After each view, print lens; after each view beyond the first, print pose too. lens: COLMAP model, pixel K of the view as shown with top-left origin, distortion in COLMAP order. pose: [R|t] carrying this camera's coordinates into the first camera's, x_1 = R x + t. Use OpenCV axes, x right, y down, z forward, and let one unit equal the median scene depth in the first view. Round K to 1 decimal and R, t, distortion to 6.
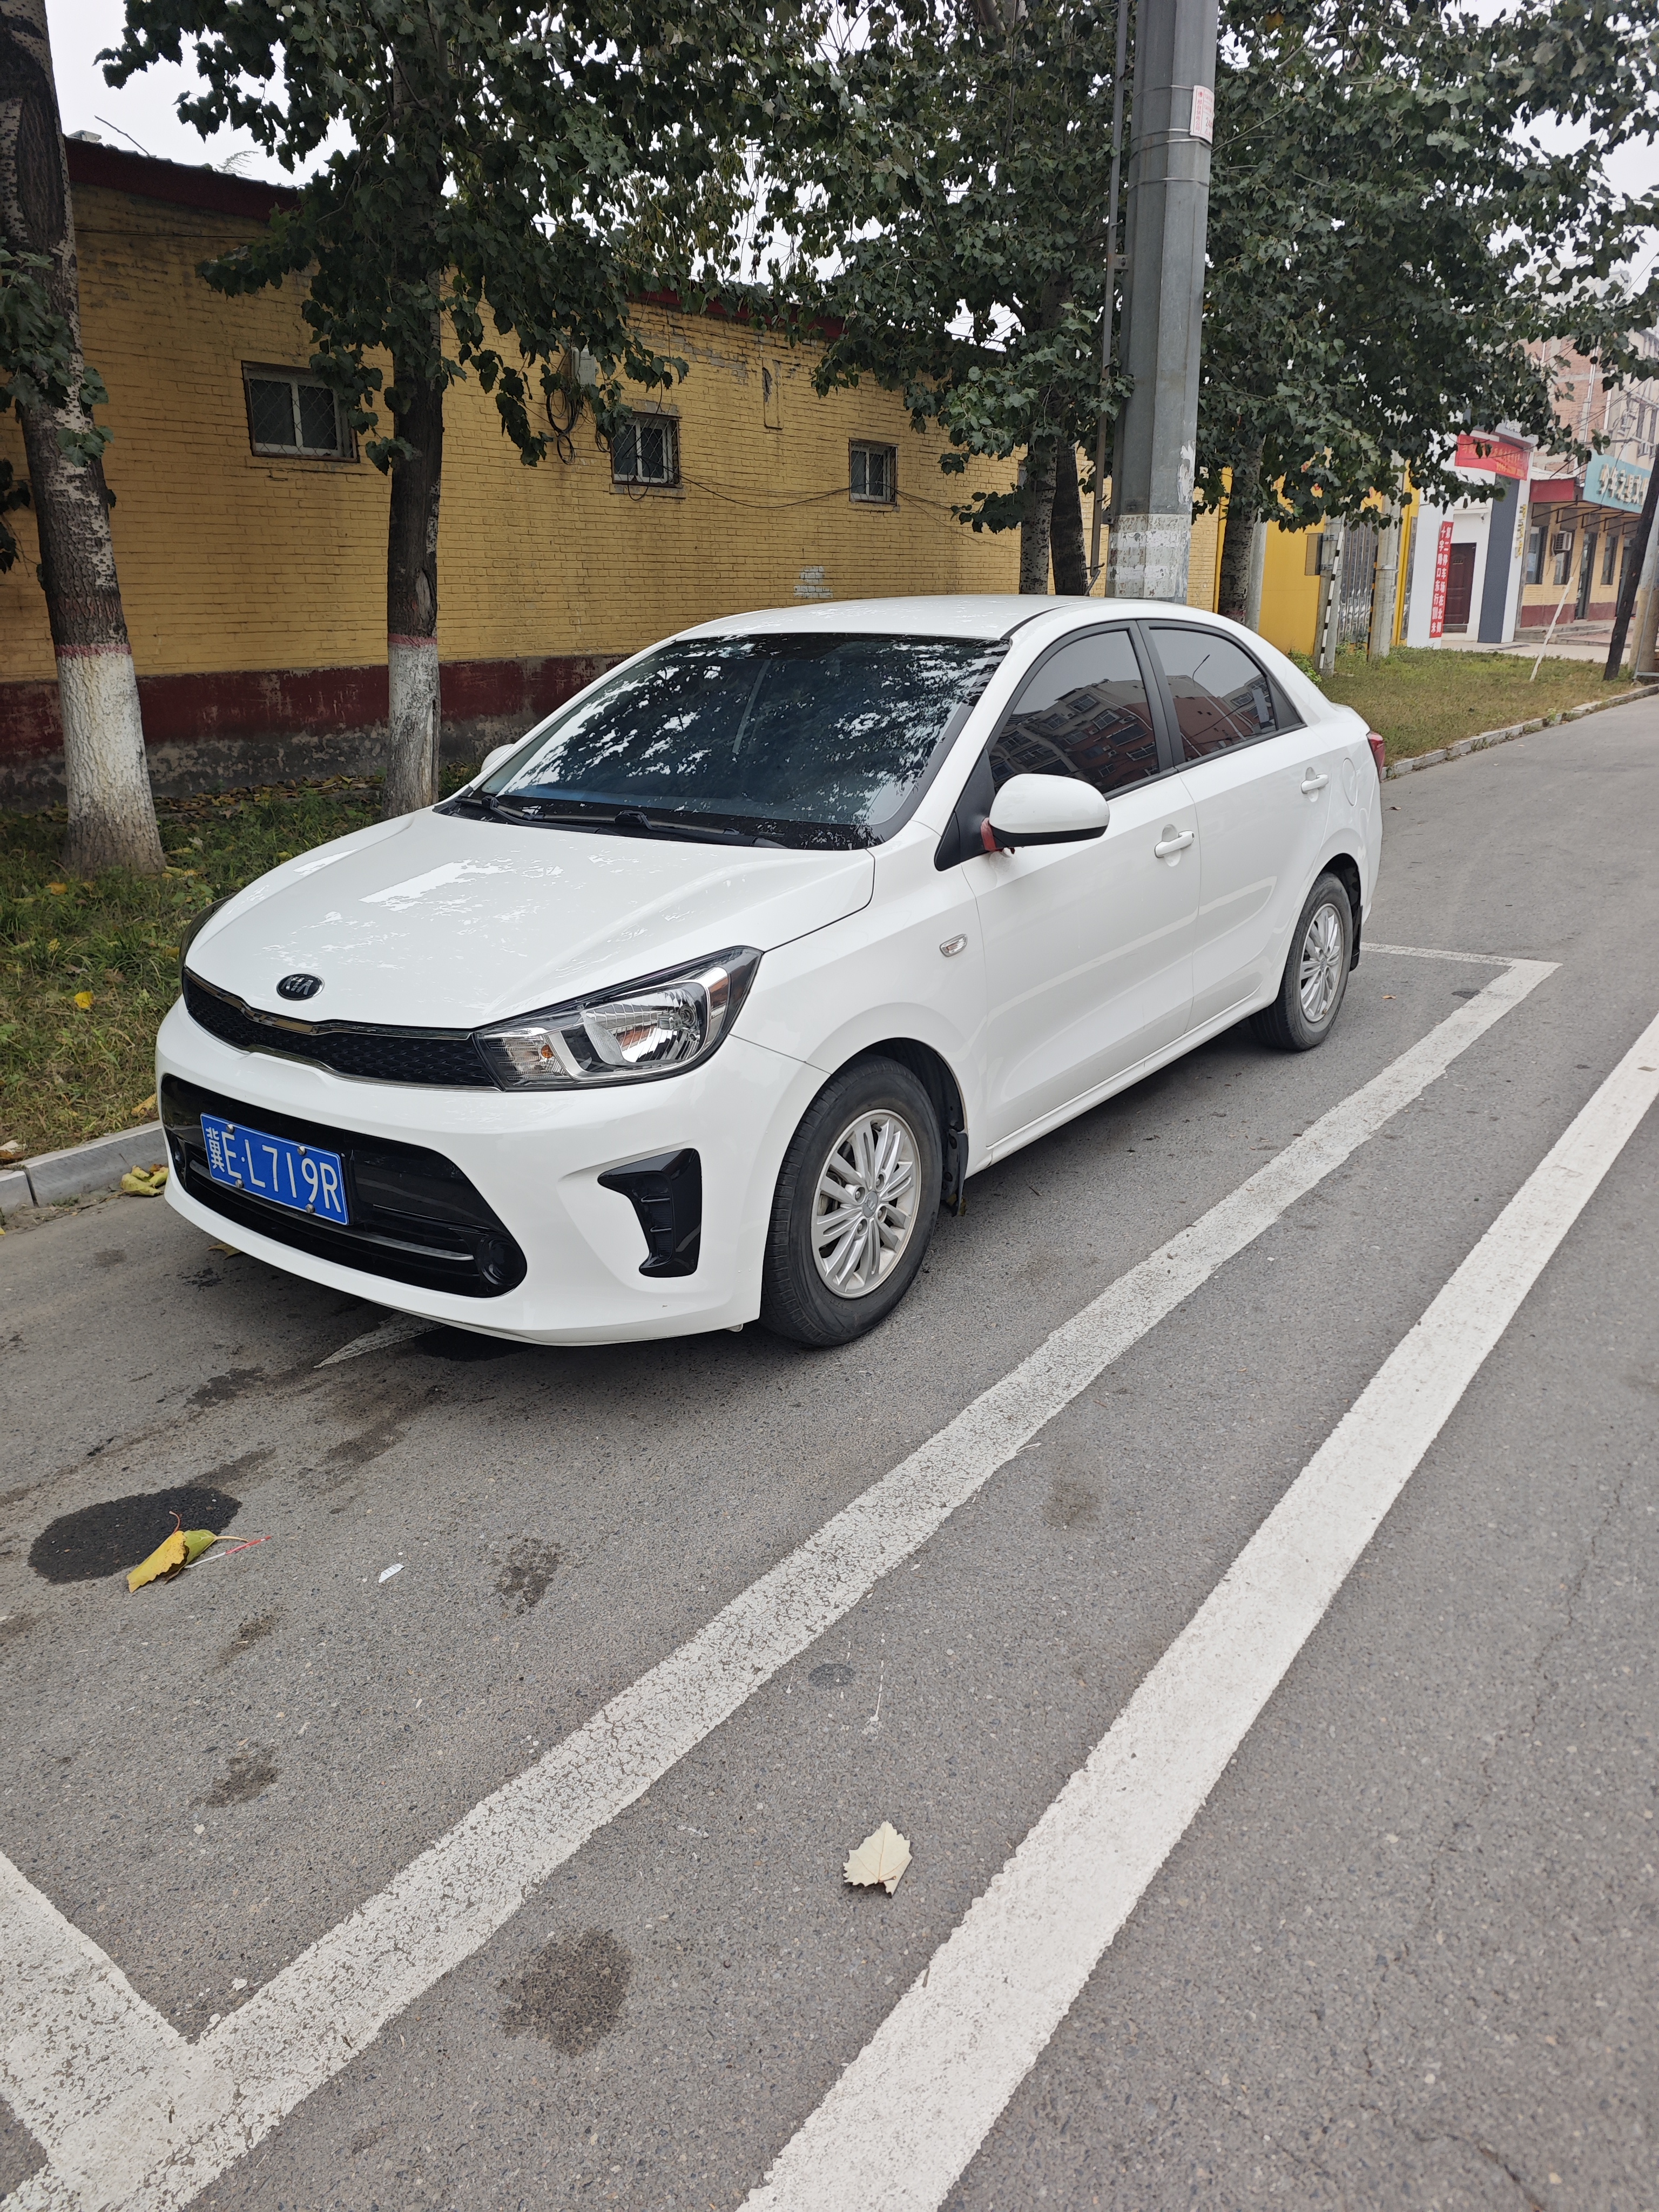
lens RADIAL K [[1537.5, 0, 829.5], [0, 1537.5, 1106.0], [0, 0, 1]] dist [0.009343, 0.025594]
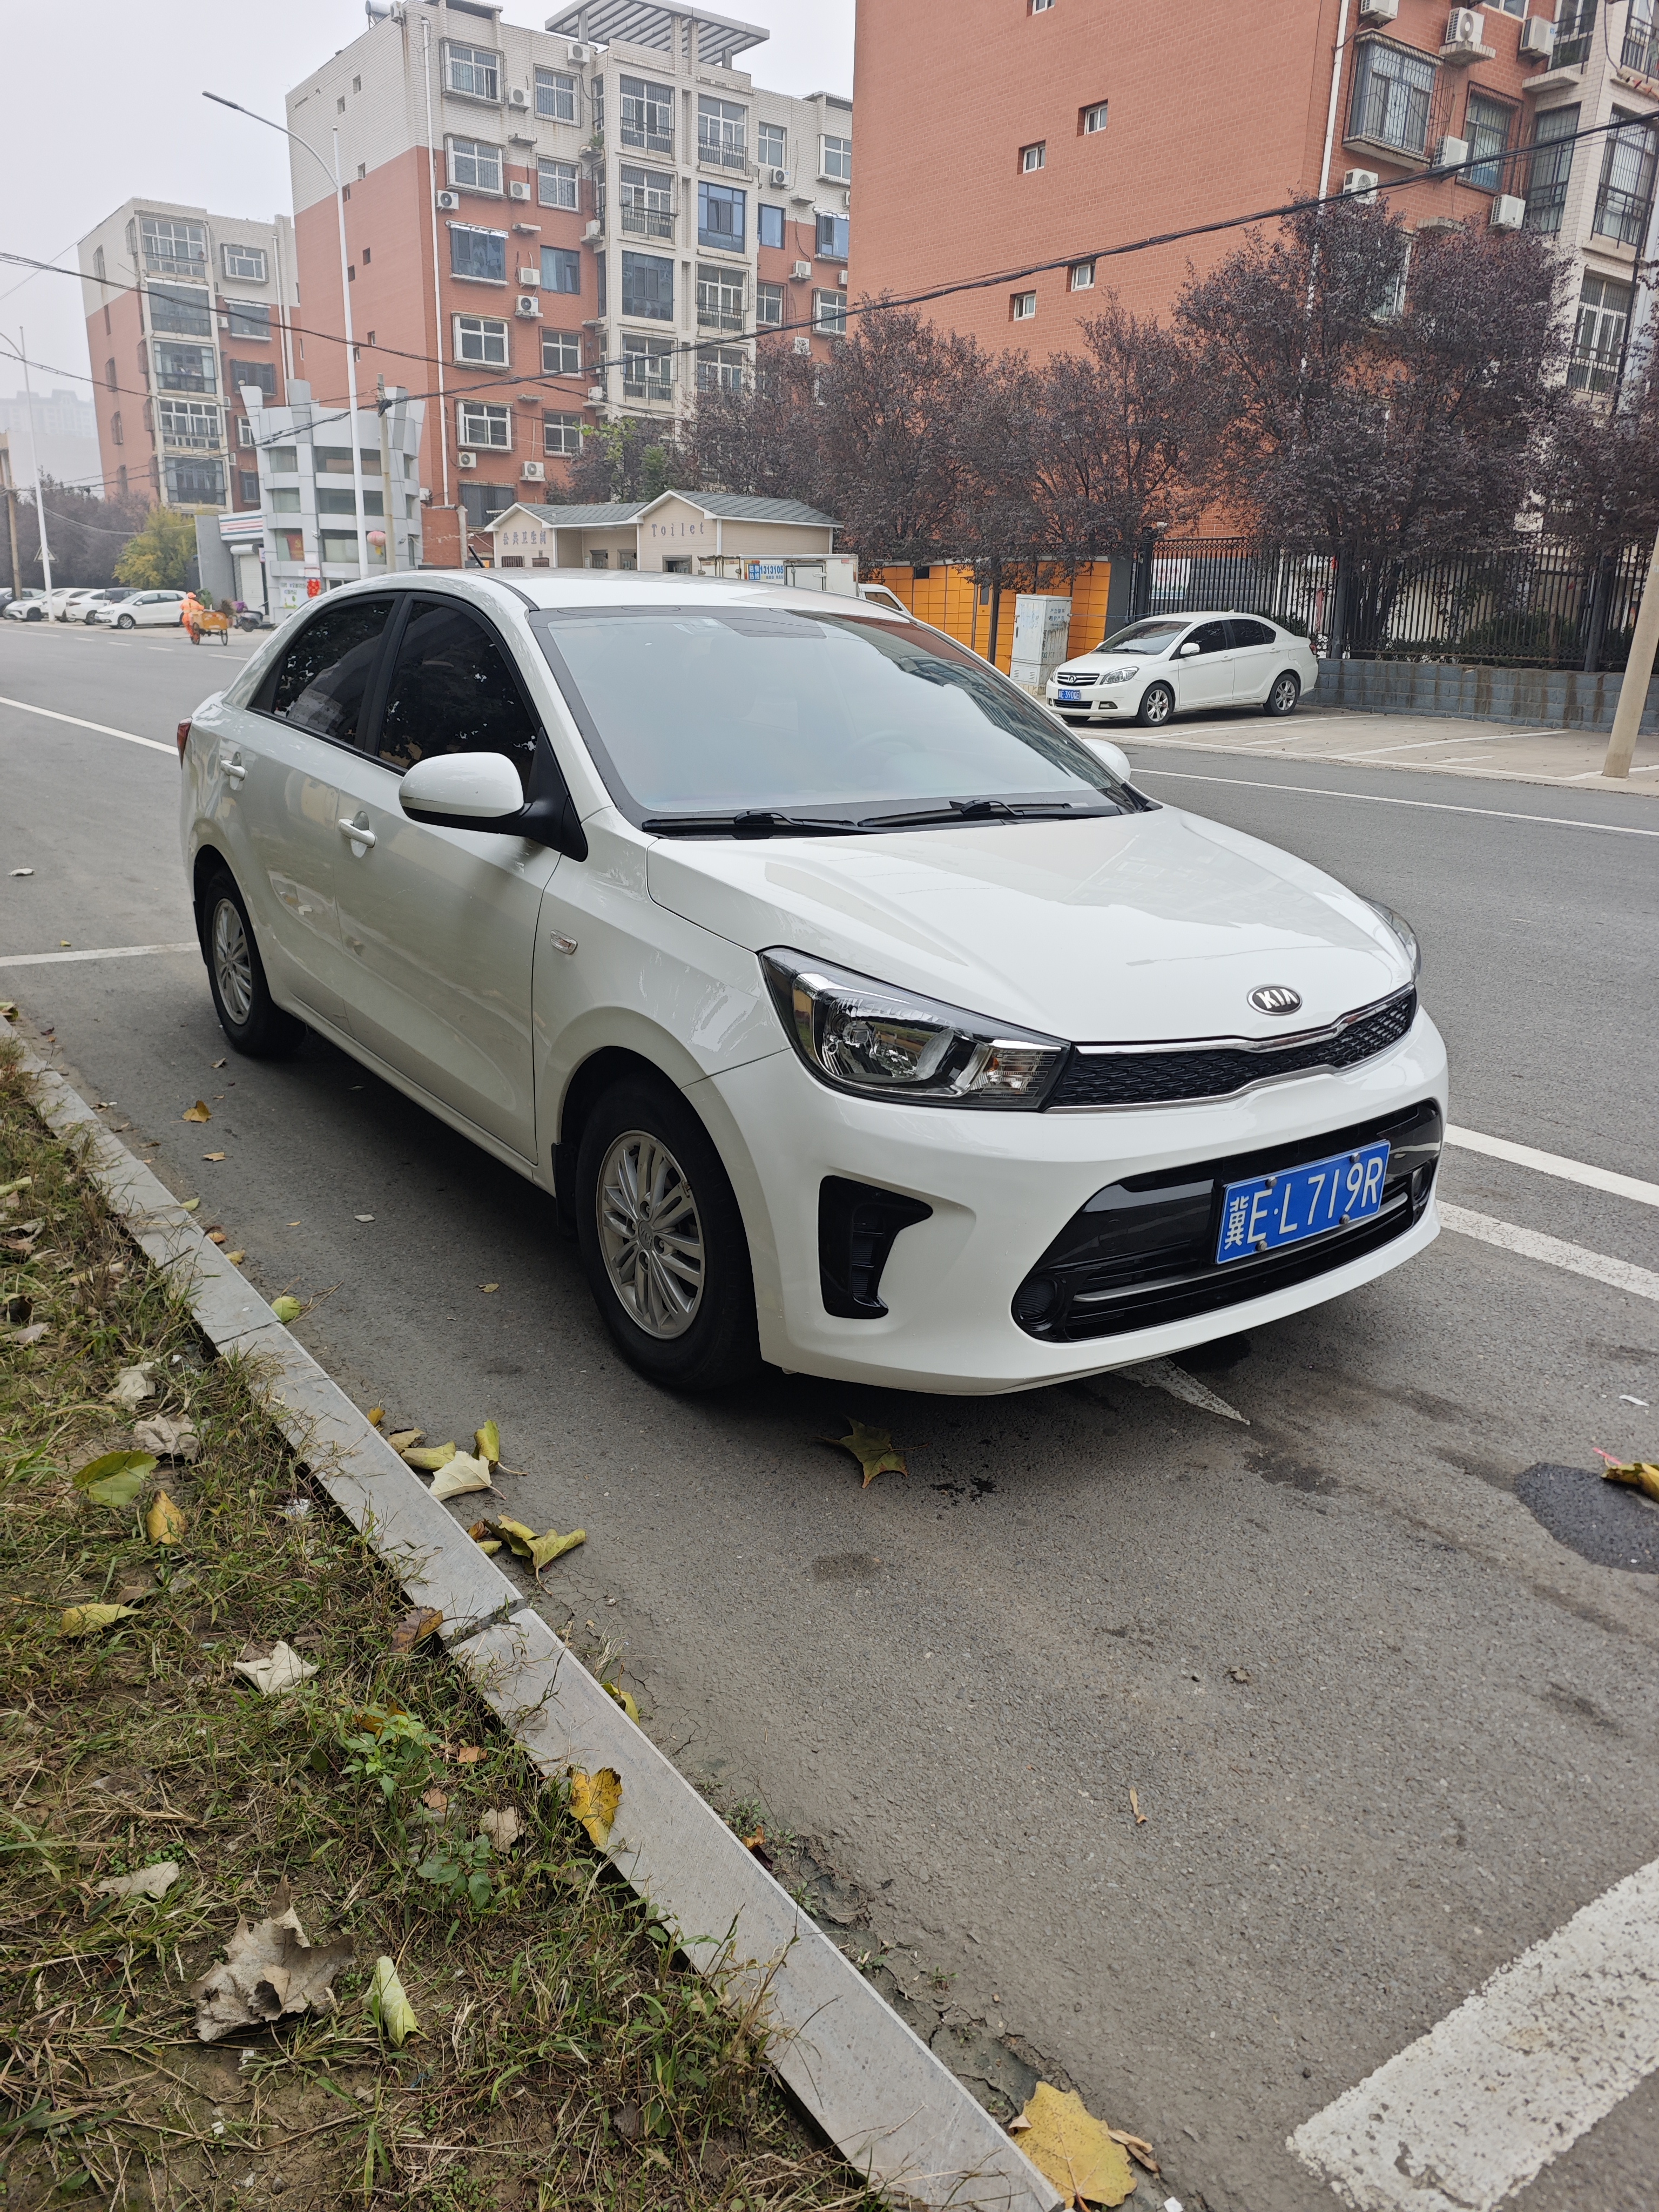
lens RADIAL K [[1514.6, 0, 829.9], [0, 1514.6, 1147.6], [0, 0, 1]] dist [-0.009708, 0.002685]
pose [[0.301956, -0.295284, 0.906438, -1.193453], [0.267868, 0.938794, 0.216591, -0.245648], [-0.914915, 0.177405, 0.362572, 0.897768]]
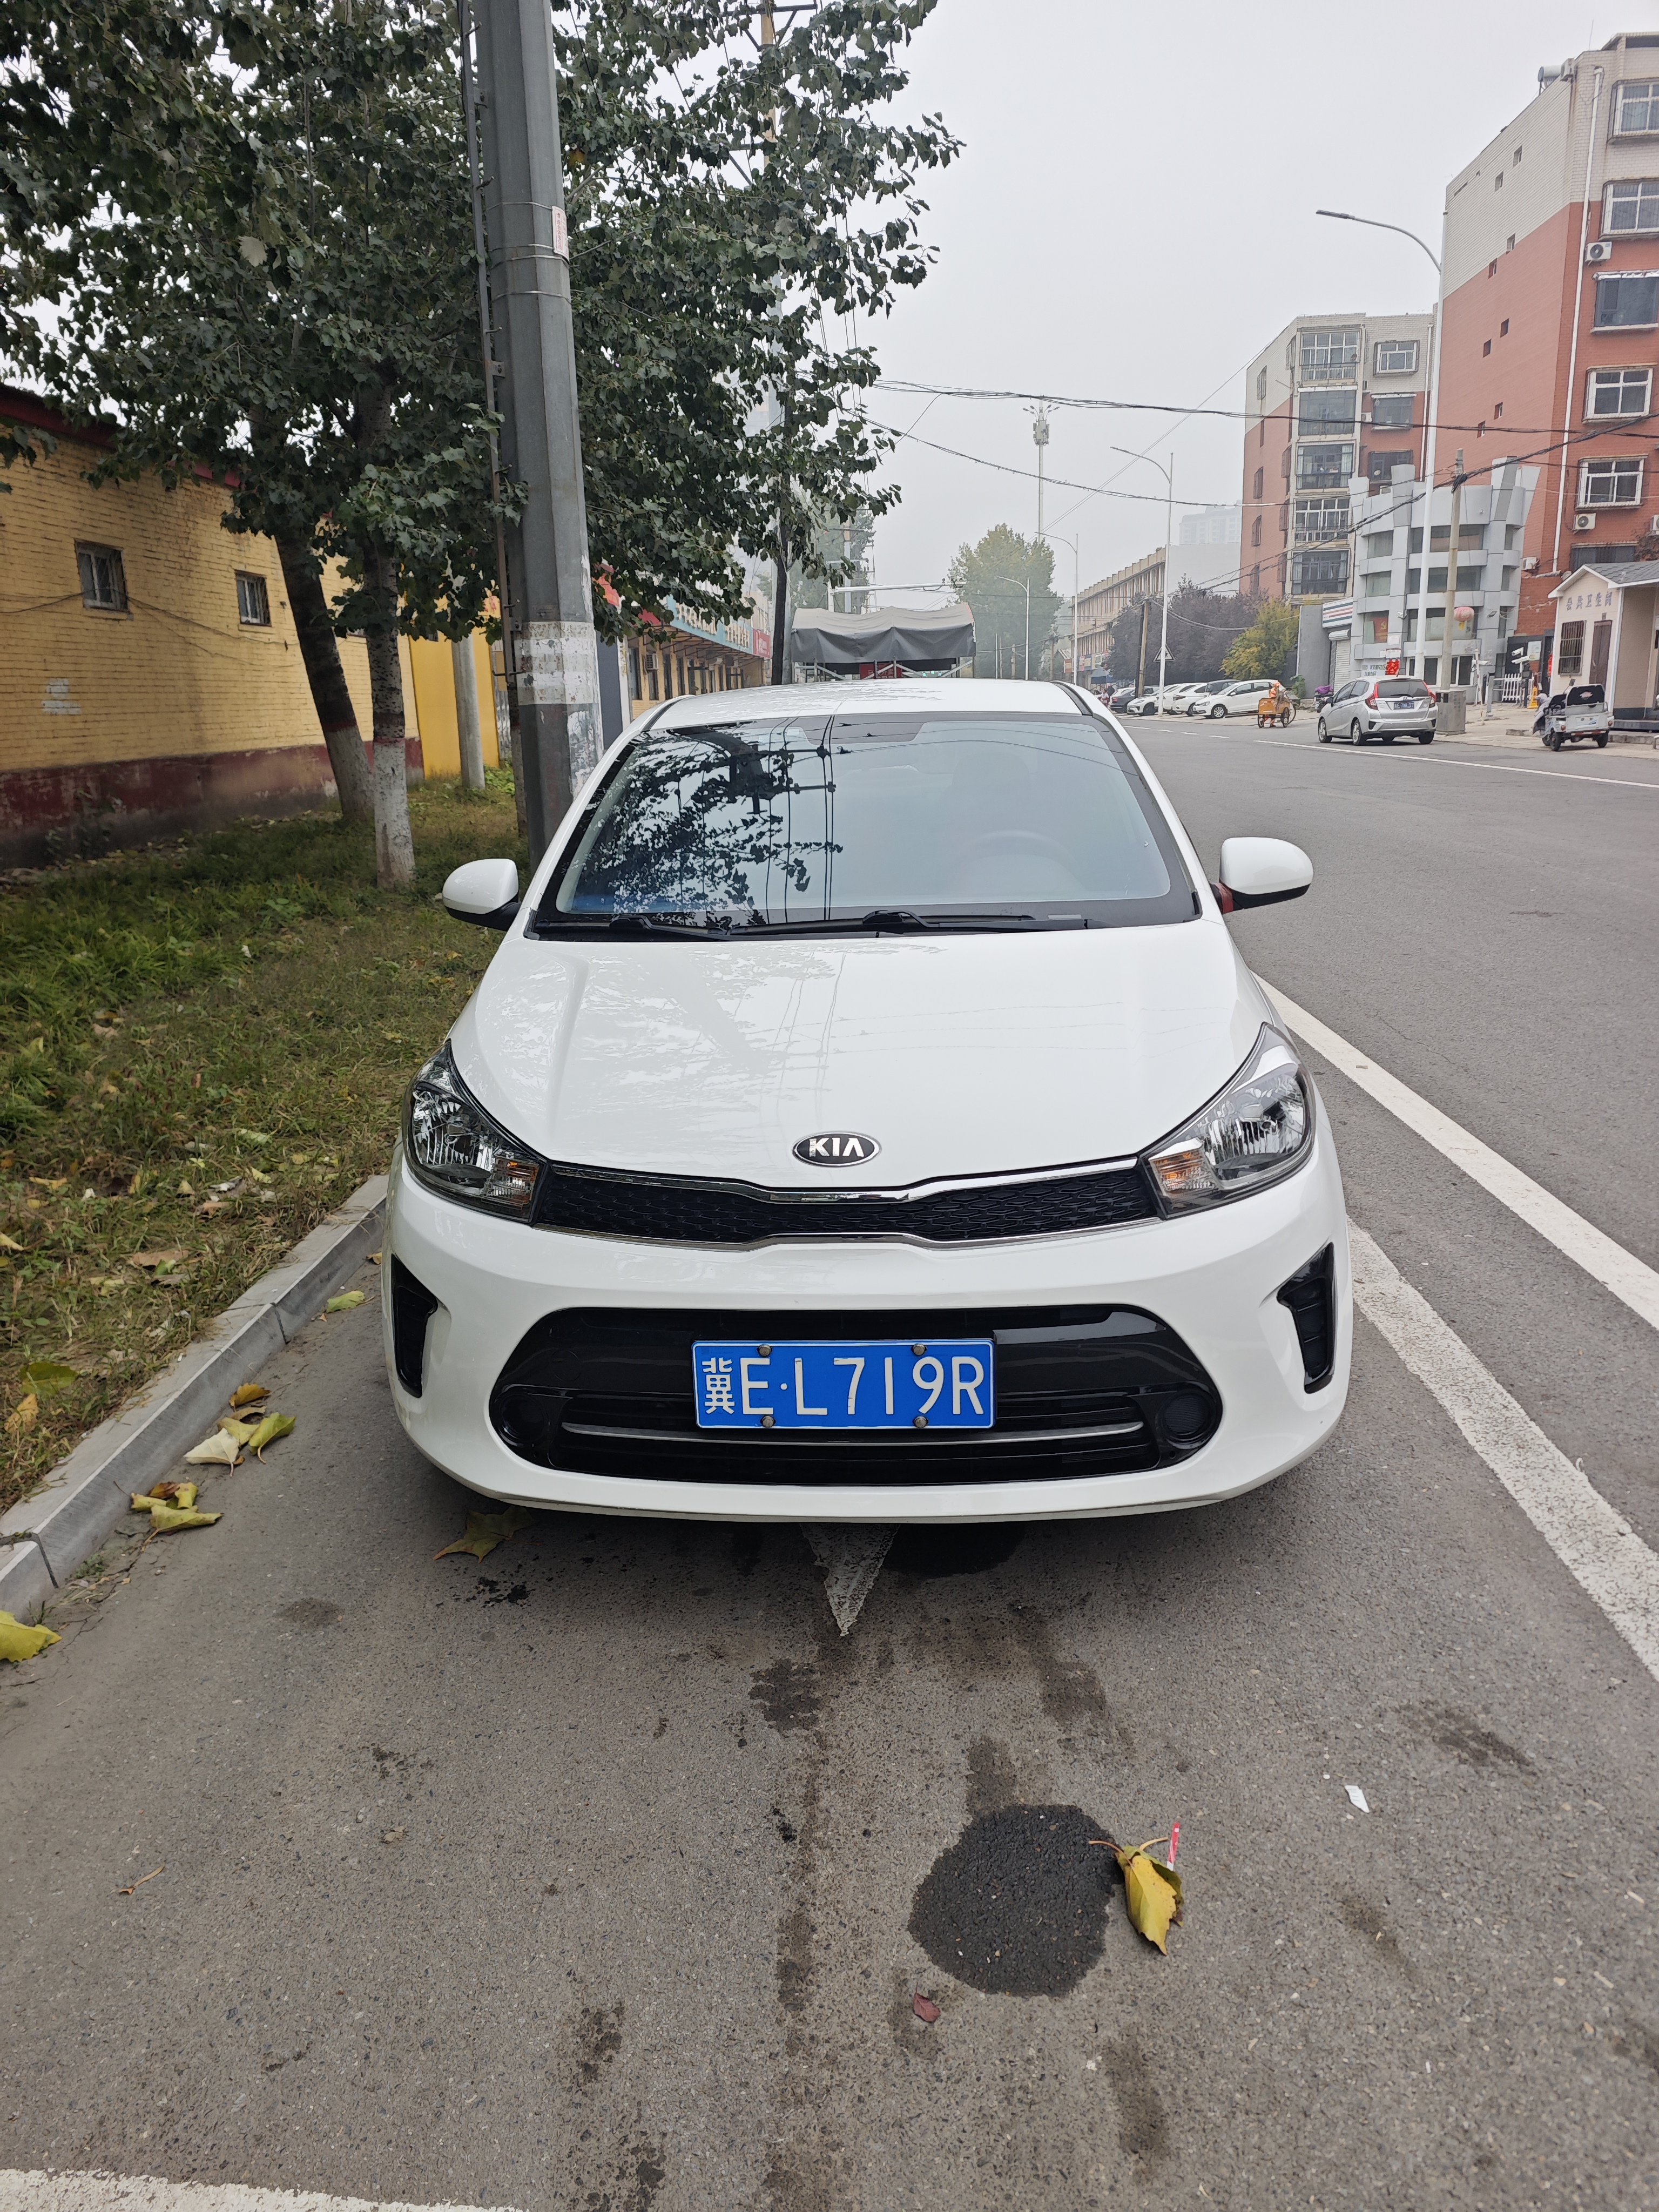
lens RADIAL K [[1547.6, 0, 829.5], [0, 1547.6, 1106.0], [0, 0, 1]] dist [-0.004090, 0.022083]
pose [[0.835889, -0.151329, 0.527625, -0.729057], [0.189615, 0.981678, -0.018841, -0.080922], [-0.515107, 0.115795, 0.849268, 0.319549]]
